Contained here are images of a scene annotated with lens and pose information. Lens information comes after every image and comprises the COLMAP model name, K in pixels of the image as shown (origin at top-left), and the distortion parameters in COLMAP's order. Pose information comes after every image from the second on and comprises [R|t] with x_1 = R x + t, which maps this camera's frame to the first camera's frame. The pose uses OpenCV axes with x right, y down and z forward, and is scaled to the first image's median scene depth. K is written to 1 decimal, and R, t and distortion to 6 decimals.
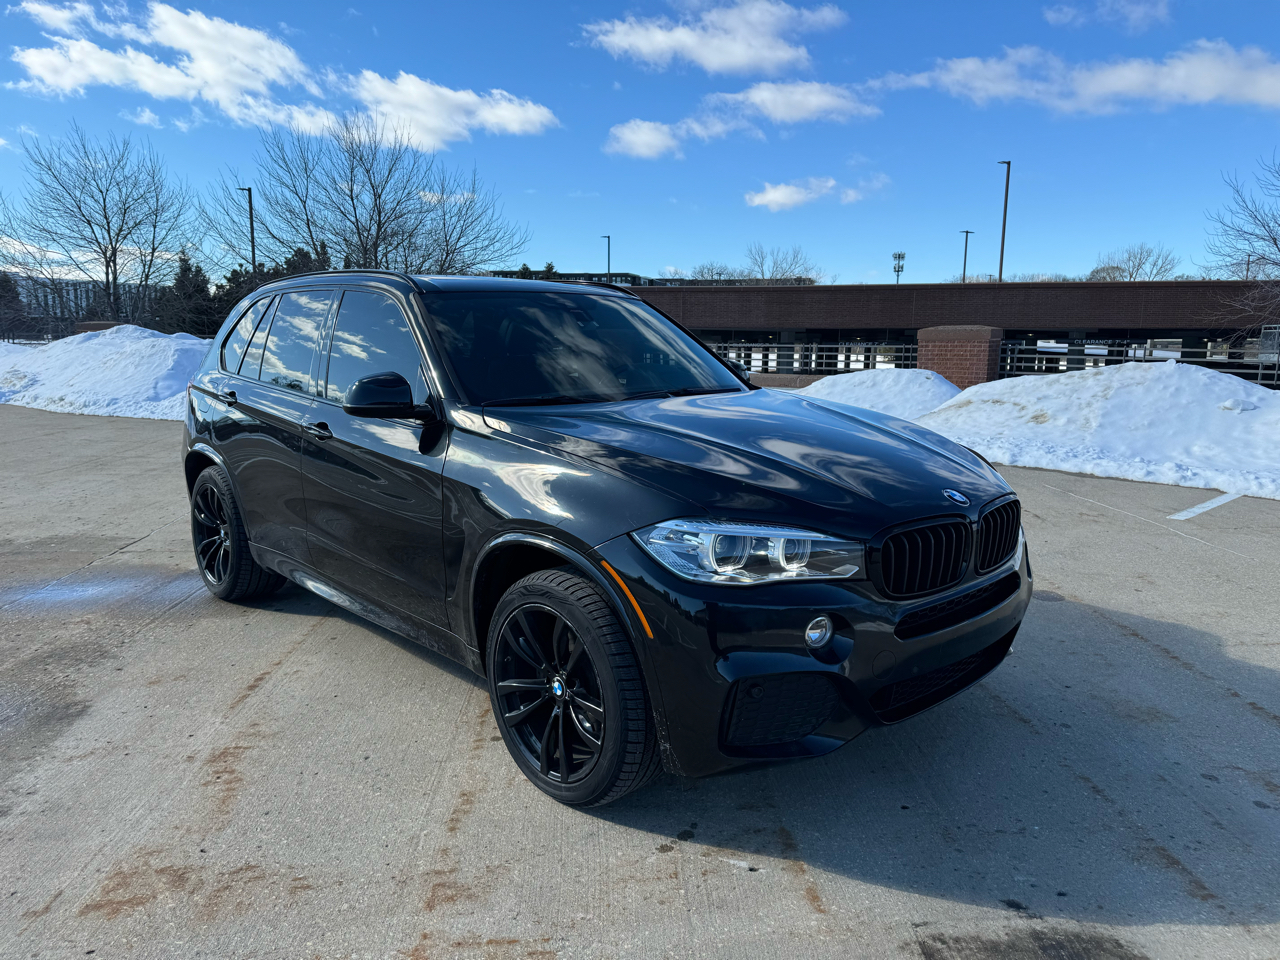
lens RADIAL K [[906.8, 0, 651.8], [0, 906.8, 480.7], [0, 0, 1]] dist [0.030034, -0.033769]
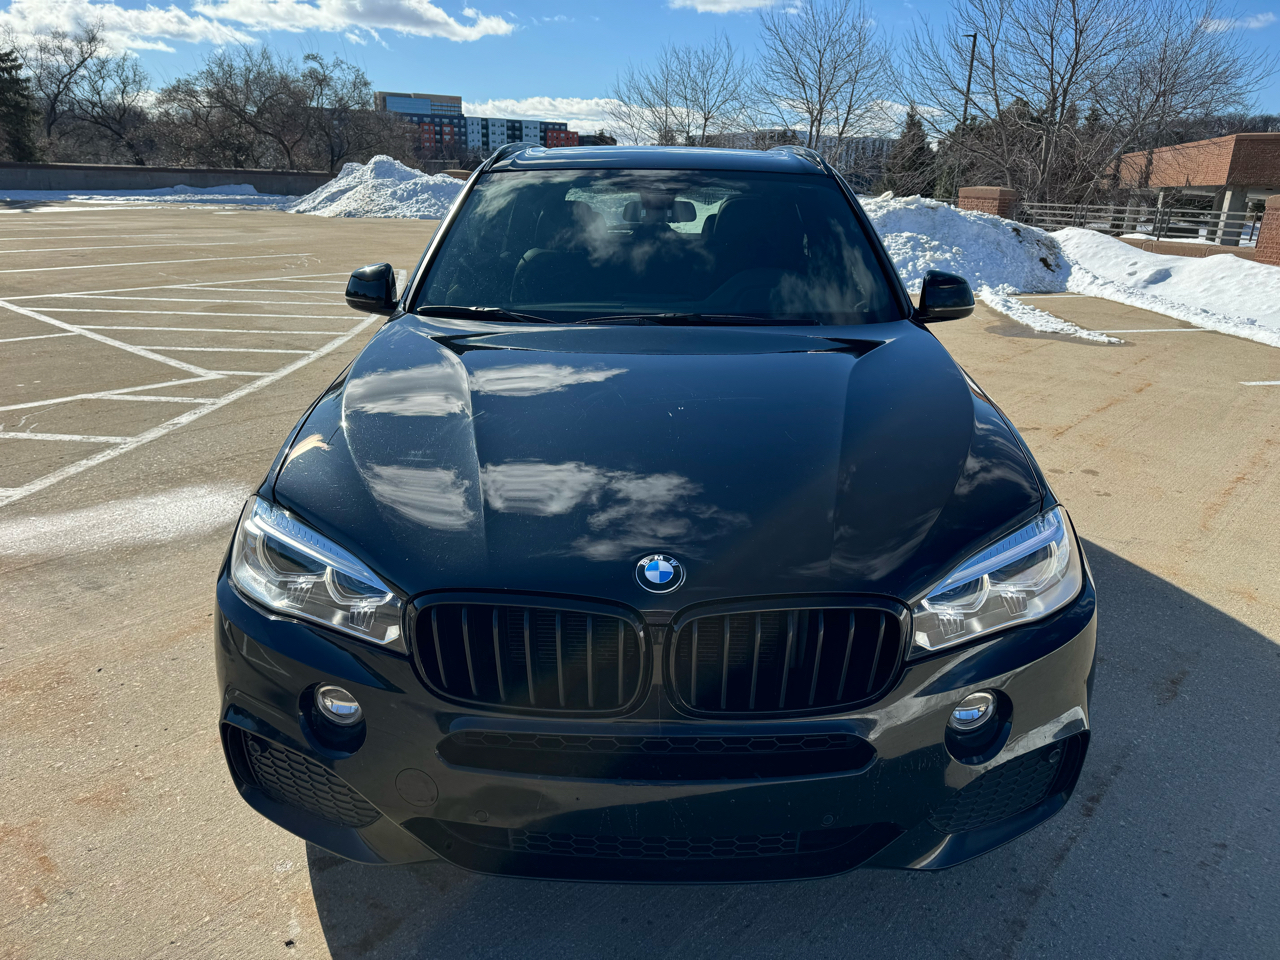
lens RADIAL K [[906.8, 0, 644.8], [0, 906.8, 485.6], [0, 0, 1]] dist [0.030034, -0.033769]
pose [[0.719889, 0.232757, -0.653899, 0.356673], [-0.130236, 0.970661, 0.202130, -0.075826], [0.681761, -0.060350, 0.729081, 0.306861]]
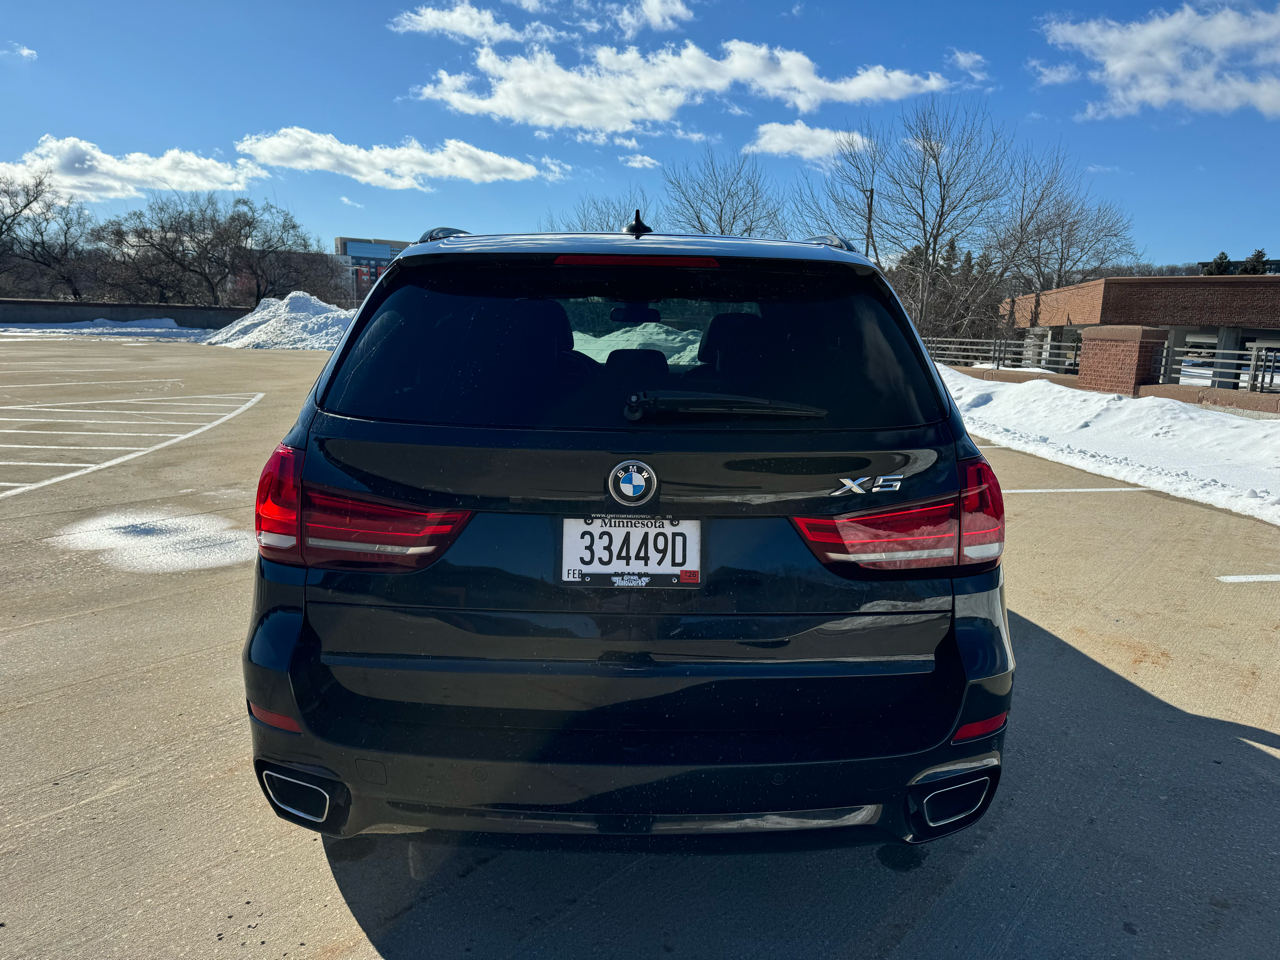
lens RADIAL K [[906.8, 0, 643.9], [0, 906.8, 482.6], [0, 0, 1]] dist [0.030034, -0.033769]
pose [[0.751776, 0.131697, -0.646134, 0.589263], [-0.129753, 0.990241, 0.050867, -0.081017], [0.646527, 0.045597, 0.761527, 0.483544]]
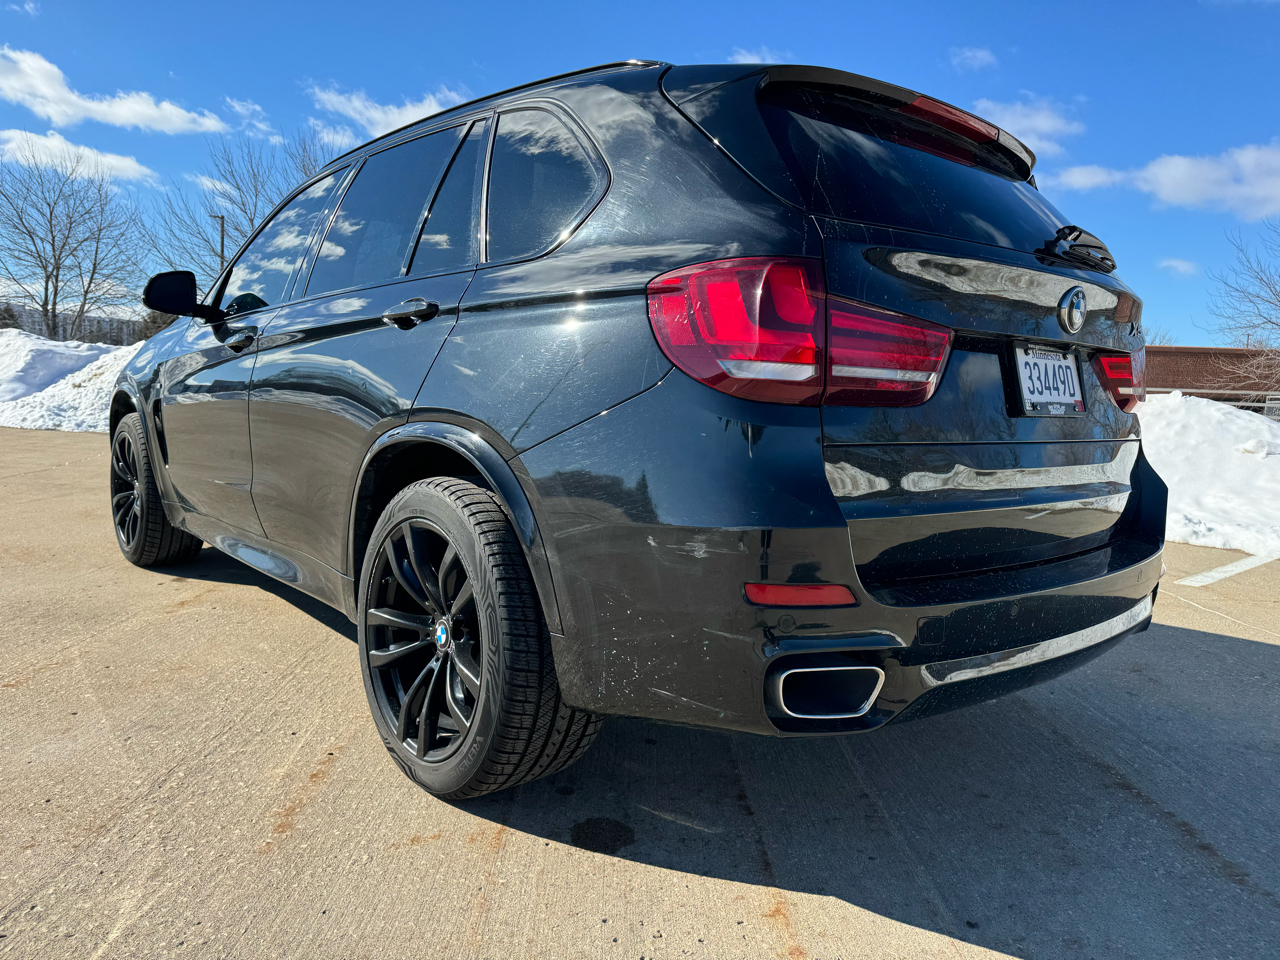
lens RADIAL K [[906.8, 0, 645.8], [0, 906.8, 474.3], [0, 0, 1]] dist [0.030034, -0.033769]
pose [[0.999040, 0.043651, -0.003667, 0.205925], [-0.043802, 0.996461, -0.071743, 0.033434], [0.000522, 0.071835, 0.997416, 0.384566]]
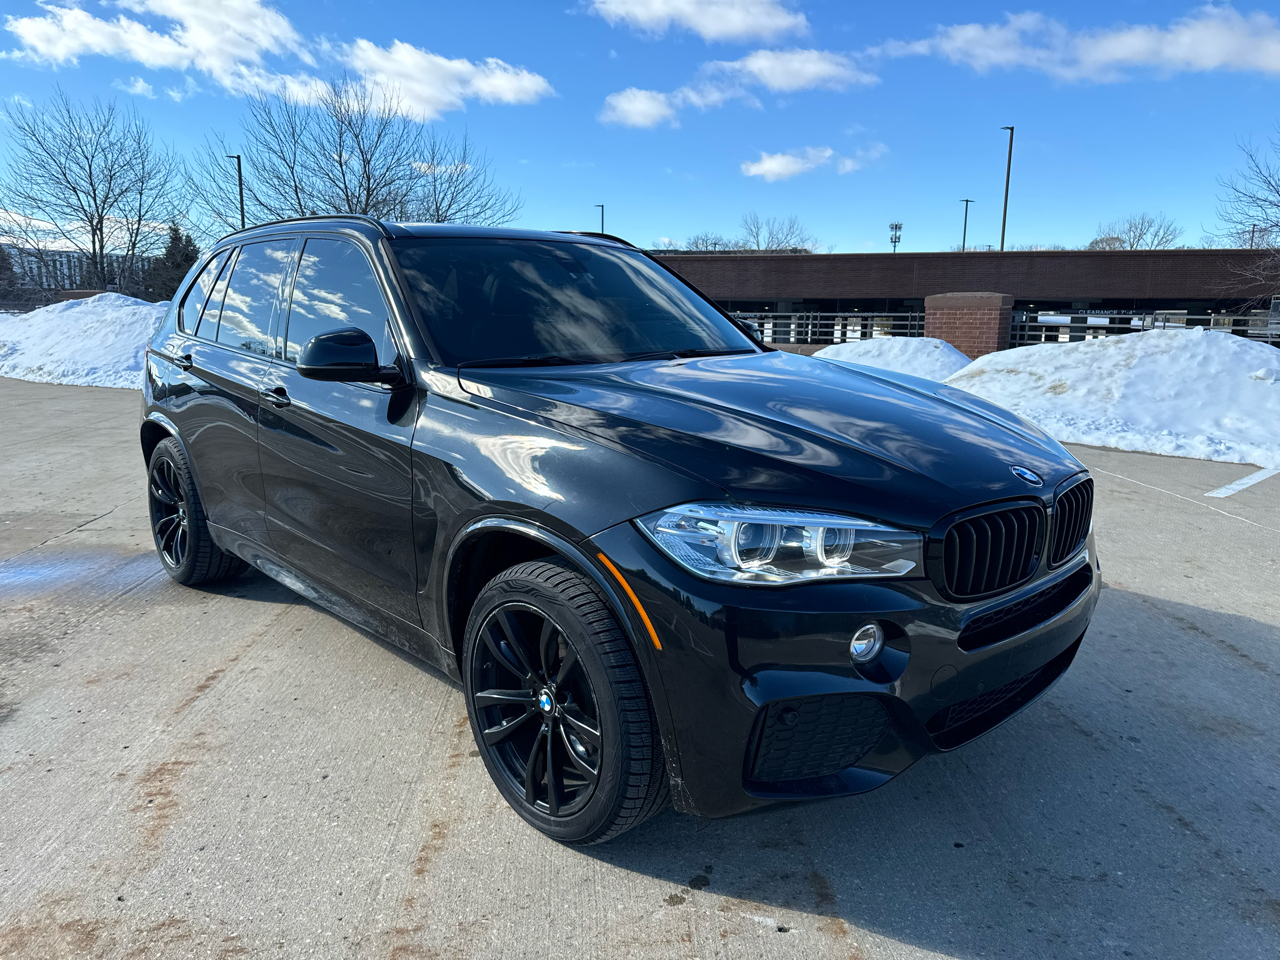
lens RADIAL K [[906.8, 0, 637.2], [0, 906.8, 473.4], [0, 0, 1]] dist [0.030034, -0.033769]
pose [[0.999957, 0.002143, -0.009020, -0.006365], [-0.001943, 0.999753, 0.022132, -0.001177], [0.009065, -0.022113, 0.999714, 0.086892]]
